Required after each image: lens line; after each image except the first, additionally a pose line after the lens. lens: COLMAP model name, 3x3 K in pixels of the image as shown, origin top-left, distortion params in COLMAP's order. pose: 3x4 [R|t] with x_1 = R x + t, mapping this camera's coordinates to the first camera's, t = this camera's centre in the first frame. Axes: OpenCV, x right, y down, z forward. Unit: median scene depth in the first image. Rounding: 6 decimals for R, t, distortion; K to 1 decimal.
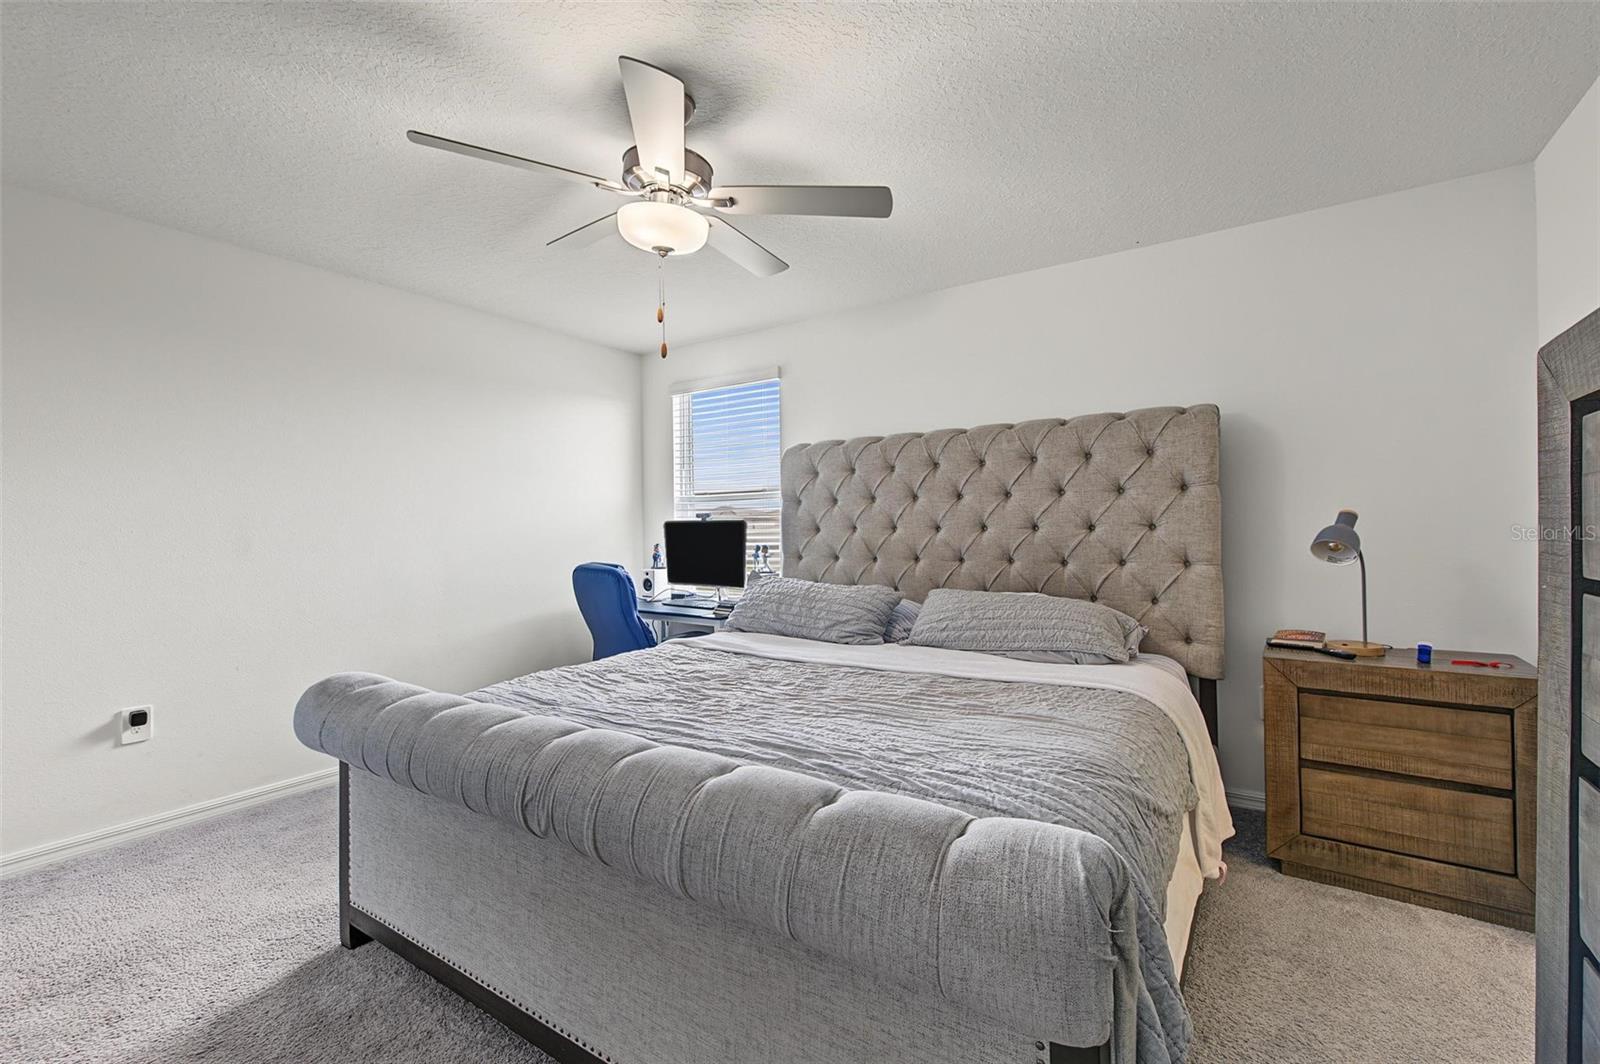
lens RADIAL K [[642.7, 0, 800.3], [0, 642.7, 527.7], [0, 0, 1]] dist [-0.001996, -0.000440]
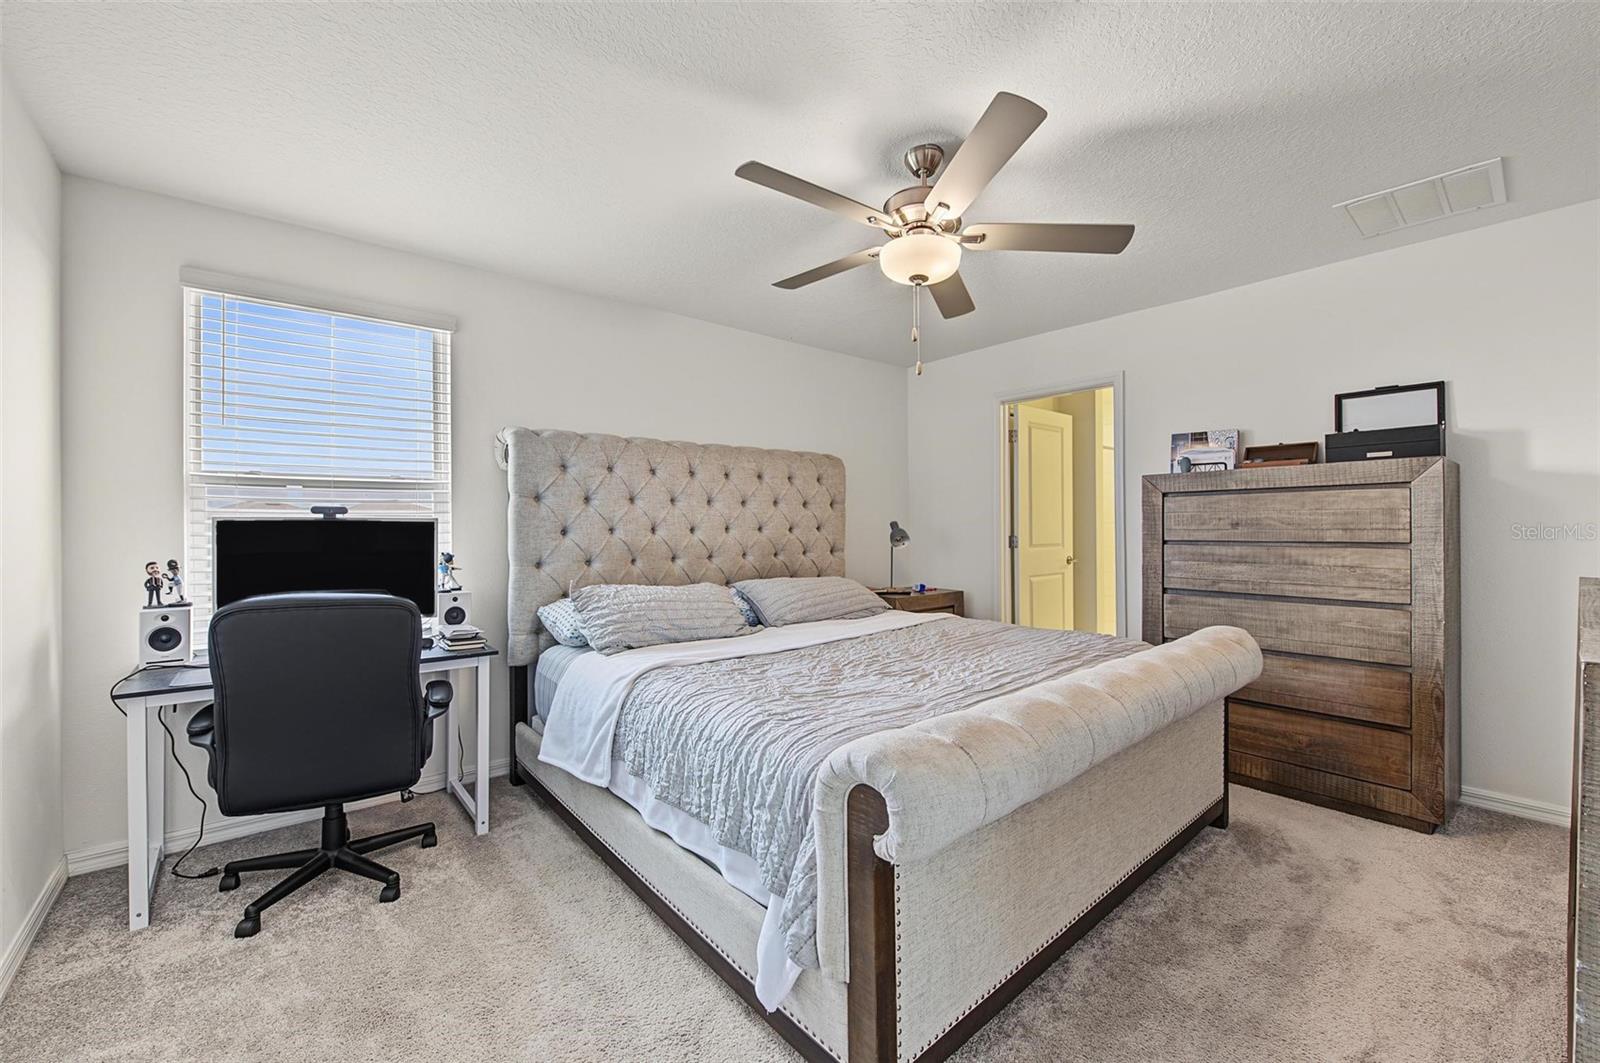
lens RADIAL K [[642.7, 0, 800.3], [0, 642.7, 527.2], [0, 0, 1]] dist [-0.001996, -0.000440]
pose [[0.296602, 0.009064, 0.954958, -0.616955], [0.008462, 0.999891, -0.012119, 0.008801], [-0.954964, 0.011676, 0.296493, 0.396773]]
